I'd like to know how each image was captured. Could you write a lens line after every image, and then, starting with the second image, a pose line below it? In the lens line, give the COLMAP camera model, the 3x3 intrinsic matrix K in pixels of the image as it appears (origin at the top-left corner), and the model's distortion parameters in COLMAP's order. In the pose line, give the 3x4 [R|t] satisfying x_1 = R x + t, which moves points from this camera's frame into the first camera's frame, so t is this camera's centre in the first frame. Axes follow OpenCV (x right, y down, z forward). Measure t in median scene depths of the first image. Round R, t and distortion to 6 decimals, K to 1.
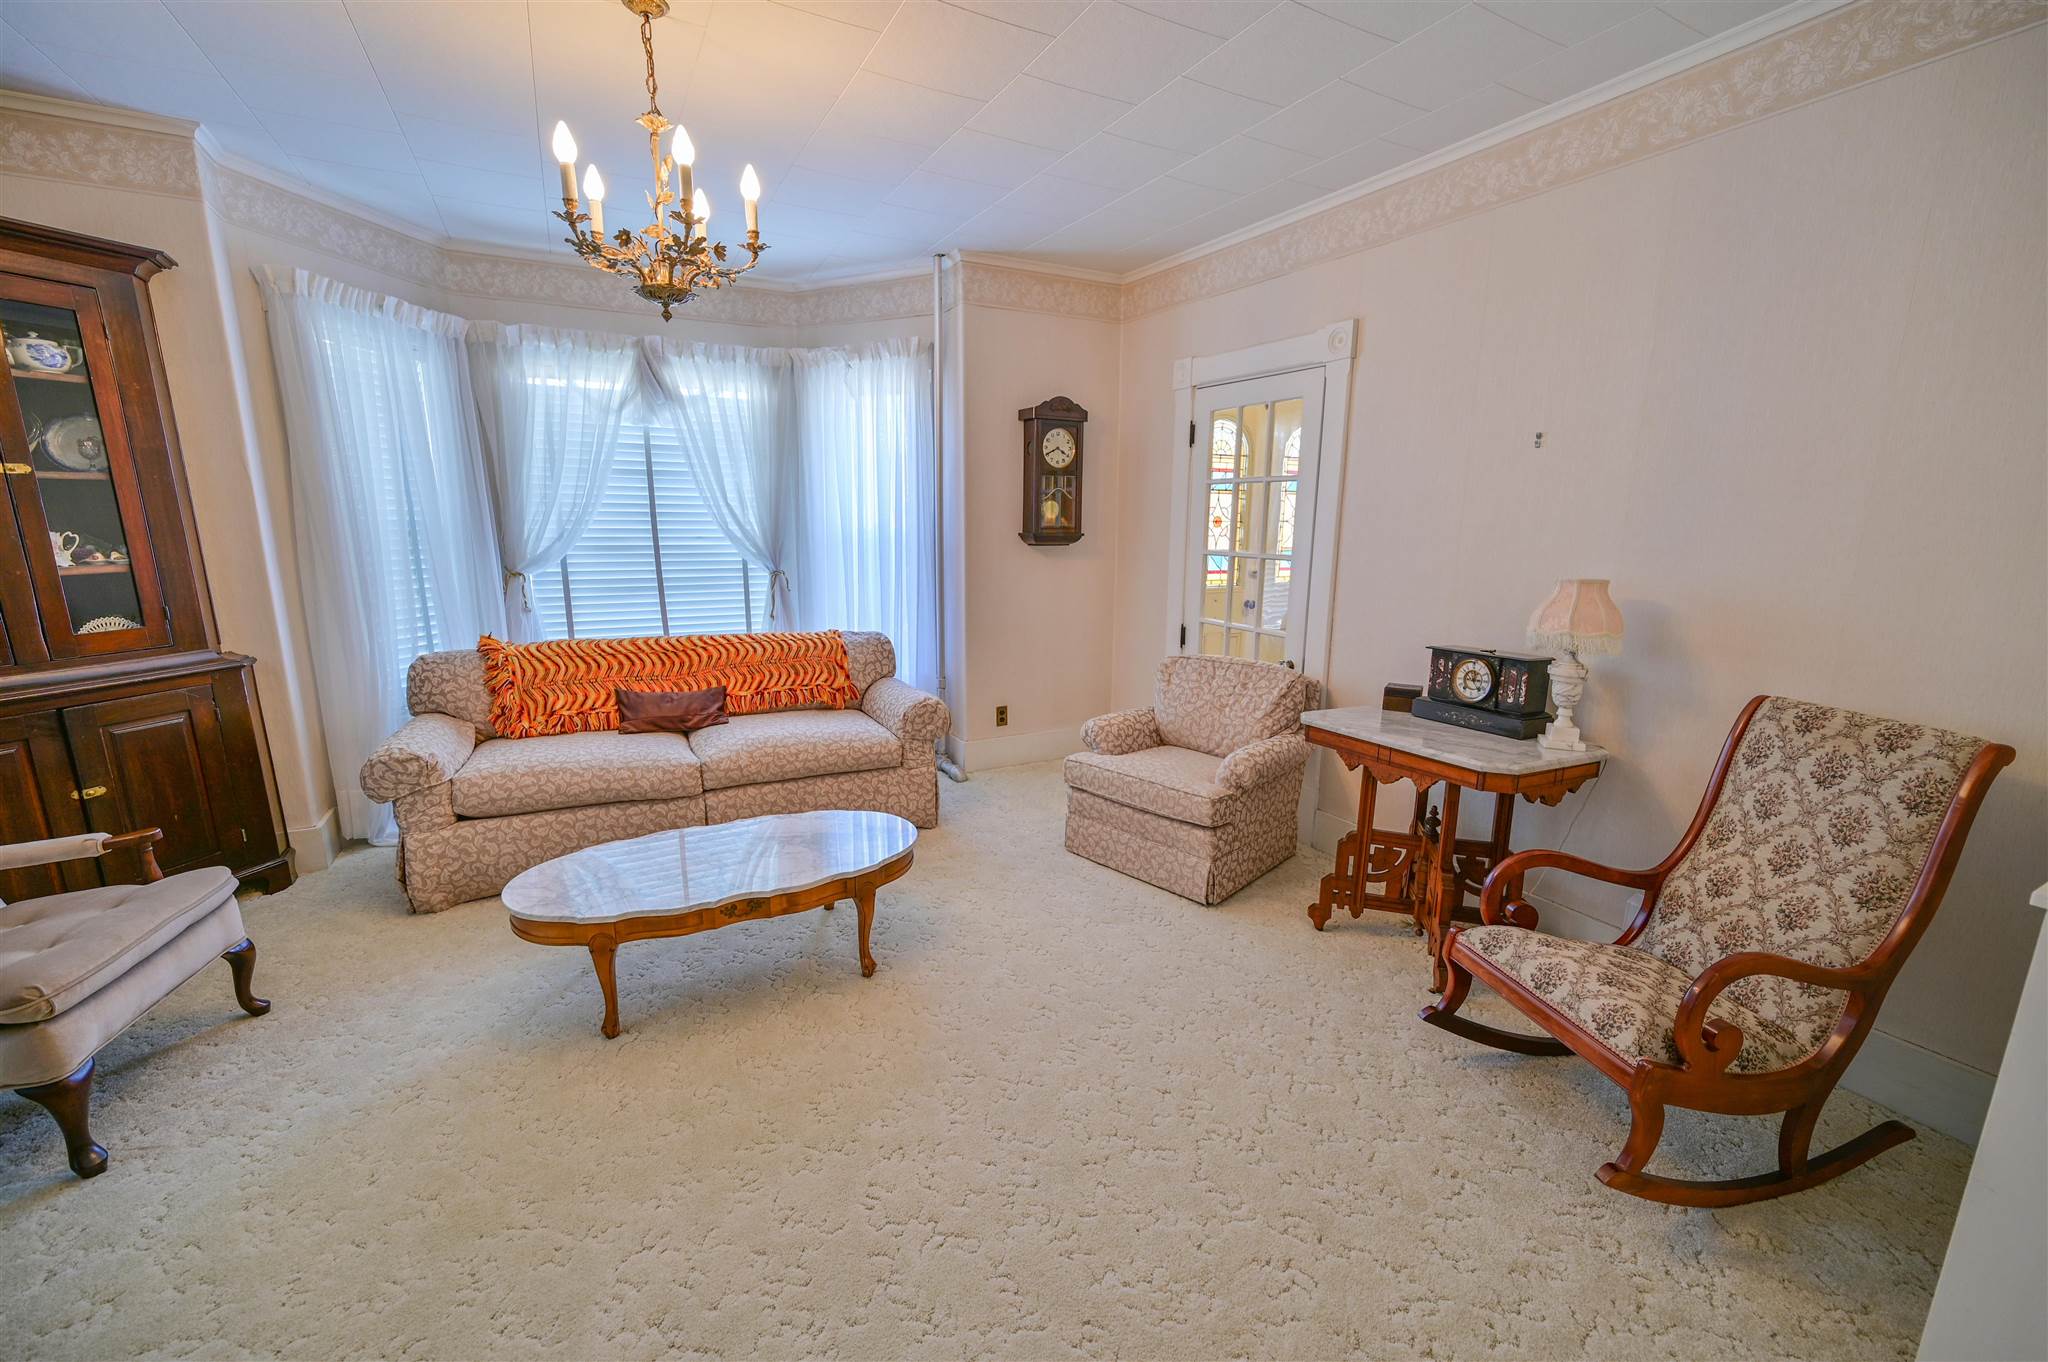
lens RADIAL K [[801.7, 0, 1030.1], [0, 801.7, 680.8], [0, 0, 1]] dist [-0.000819, -0.000078]
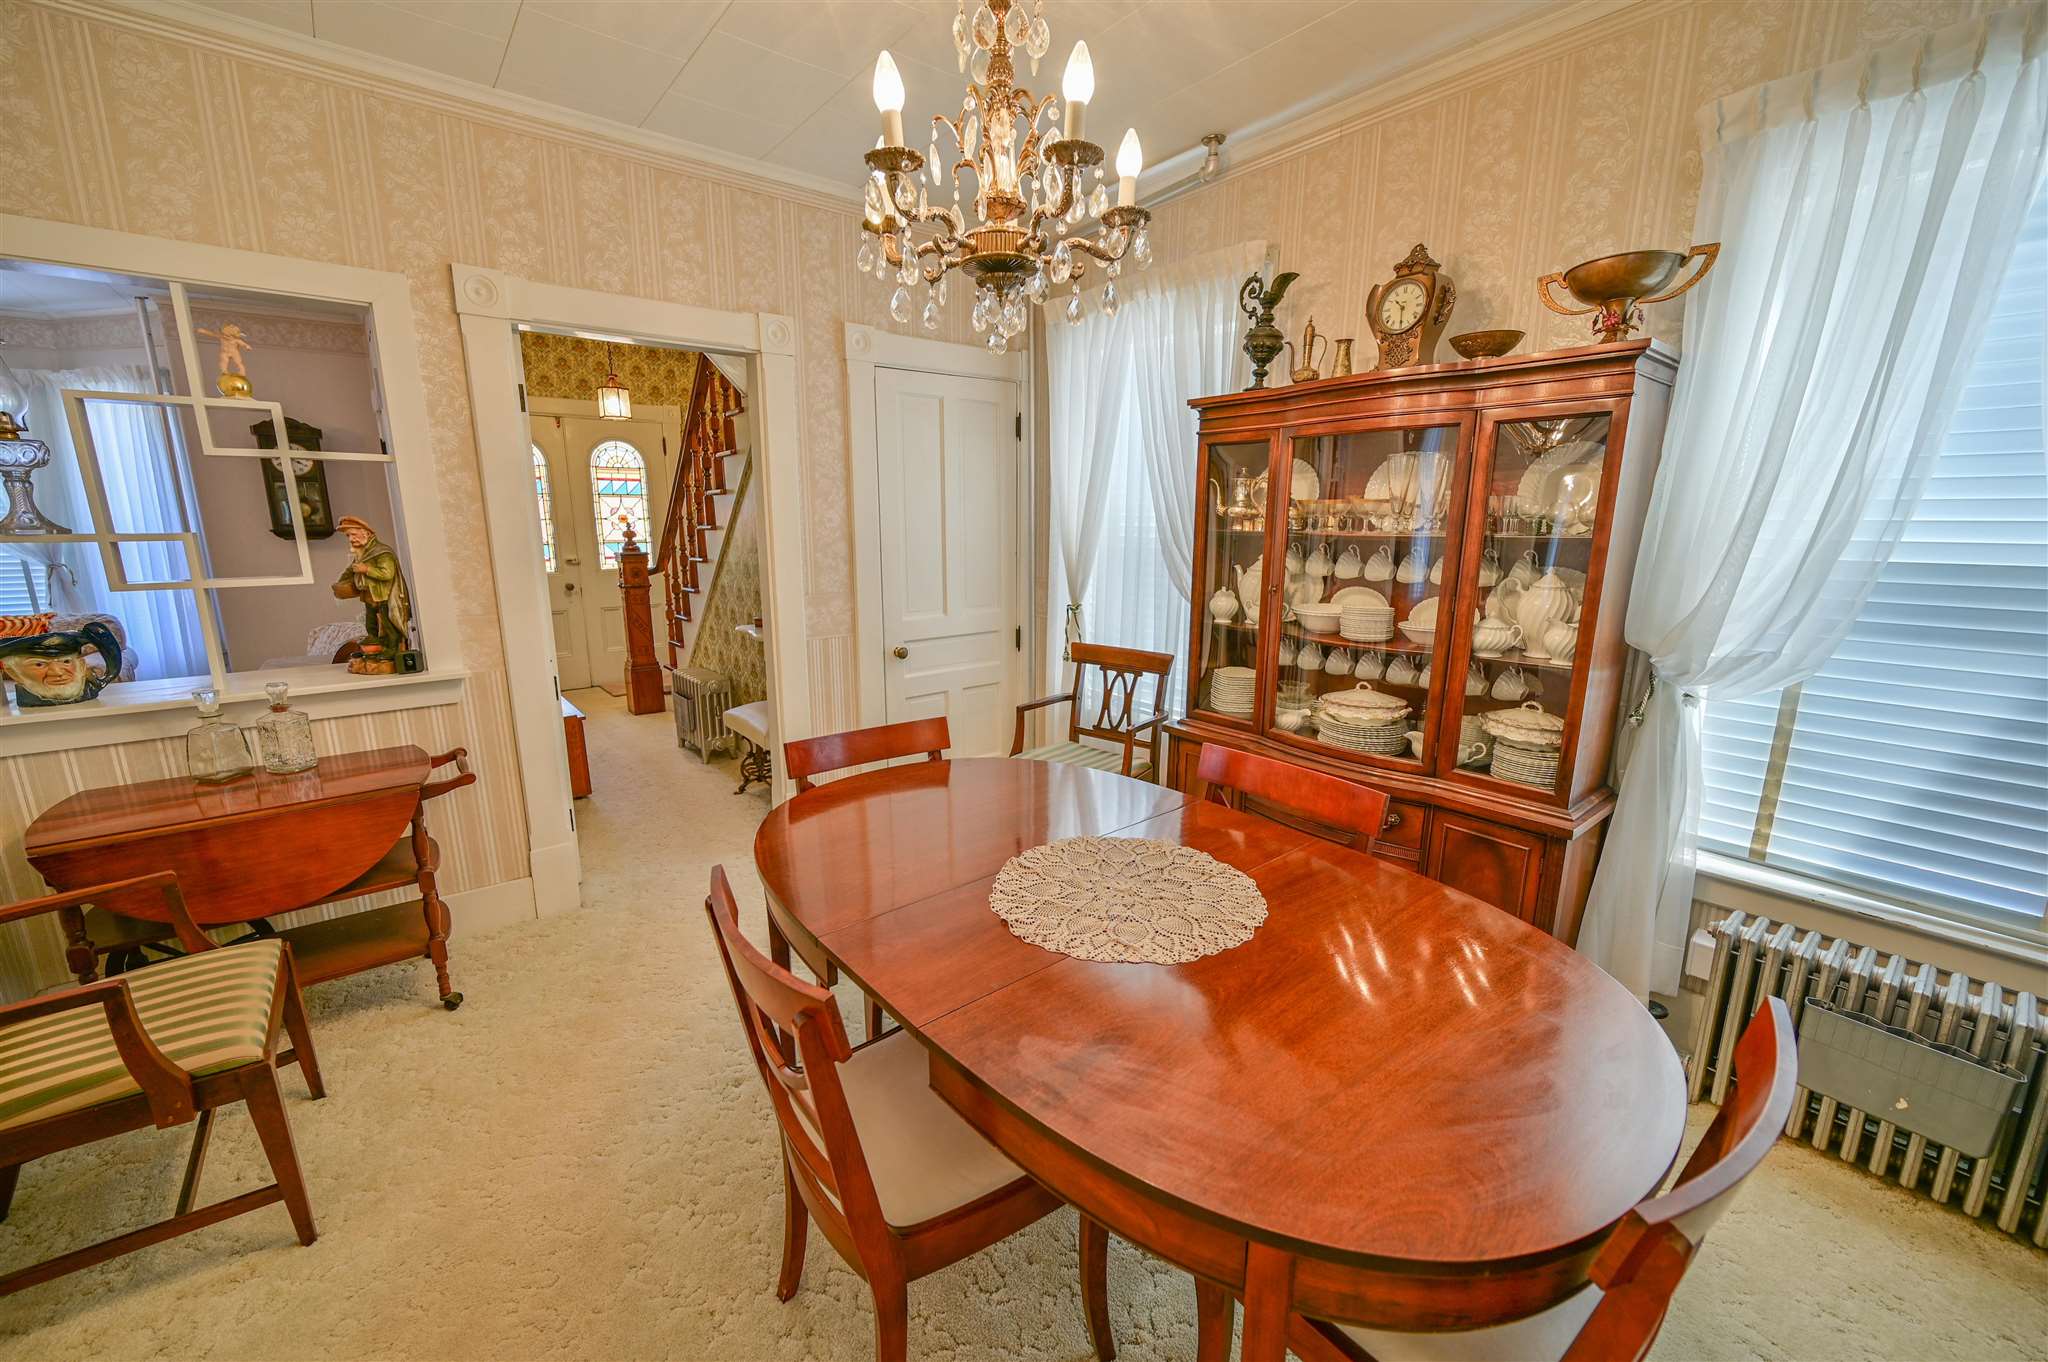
lens RADIAL K [[801.7, 0, 1017.9], [0, 801.7, 688.1], [0, 0, 1]] dist [-0.000819, -0.000078]
pose [[0.976080, -0.055786, 0.210134, 1.017941], [0.053898, 0.998438, 0.014706, 0.124193], [-0.210626, -0.003029, 0.977562, -0.525698]]
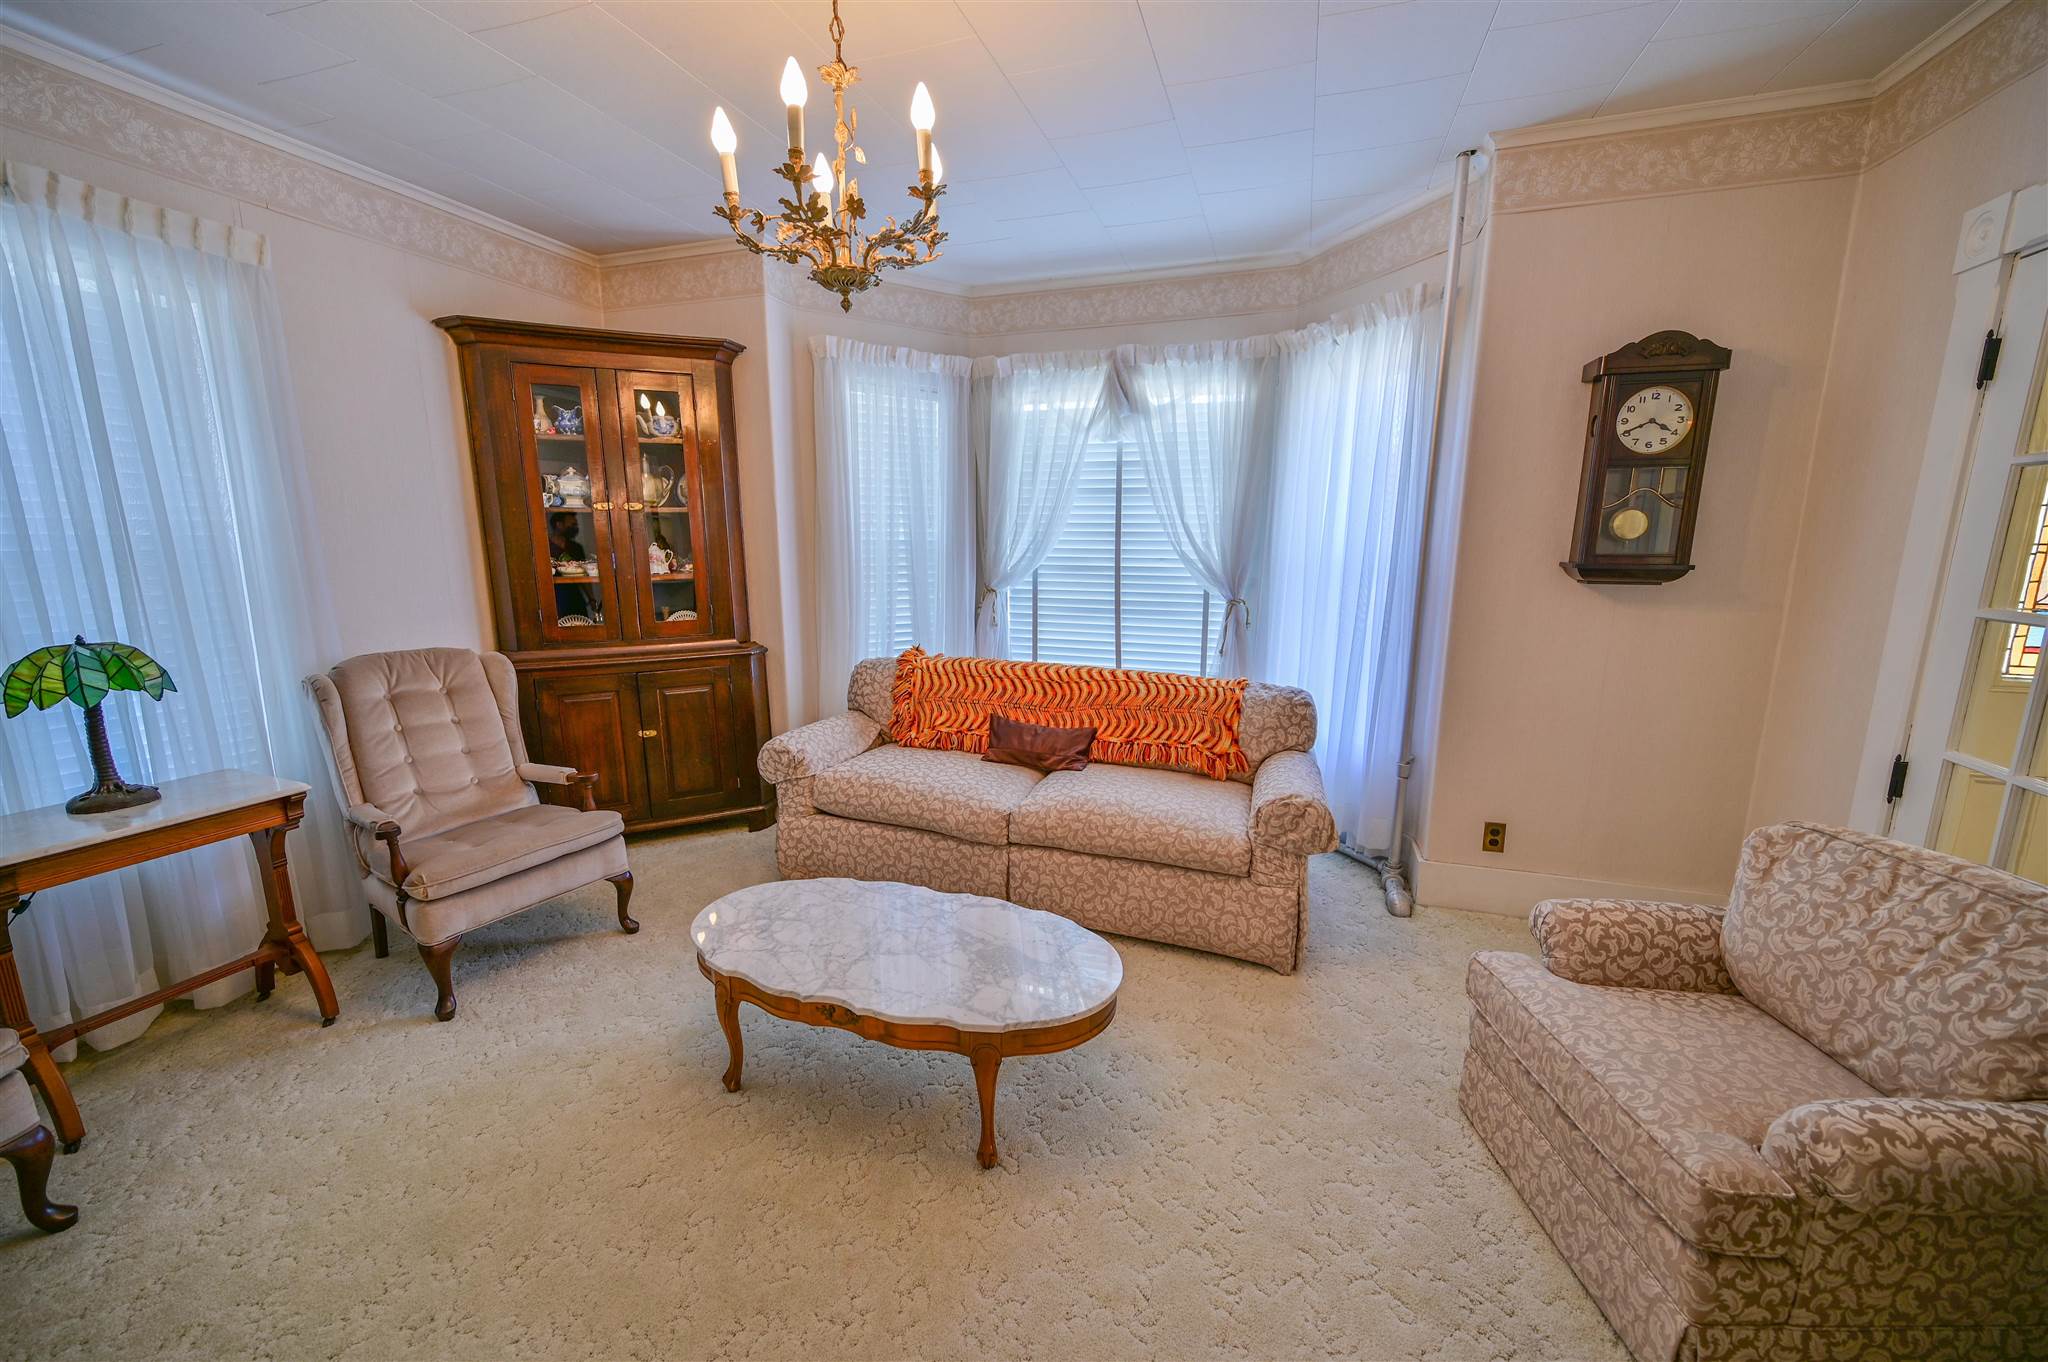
lens RADIAL K [[801.7, 0, 1013.8], [0, 801.7, 685.7], [0, 0, 1]] dist [-0.000819, -0.000078]
pose [[0.689403, 0.131465, -0.712349, 0.189310], [-0.141318, 0.988907, 0.045738, -0.069880], [0.710460, 0.069136, 0.700333, 0.321887]]
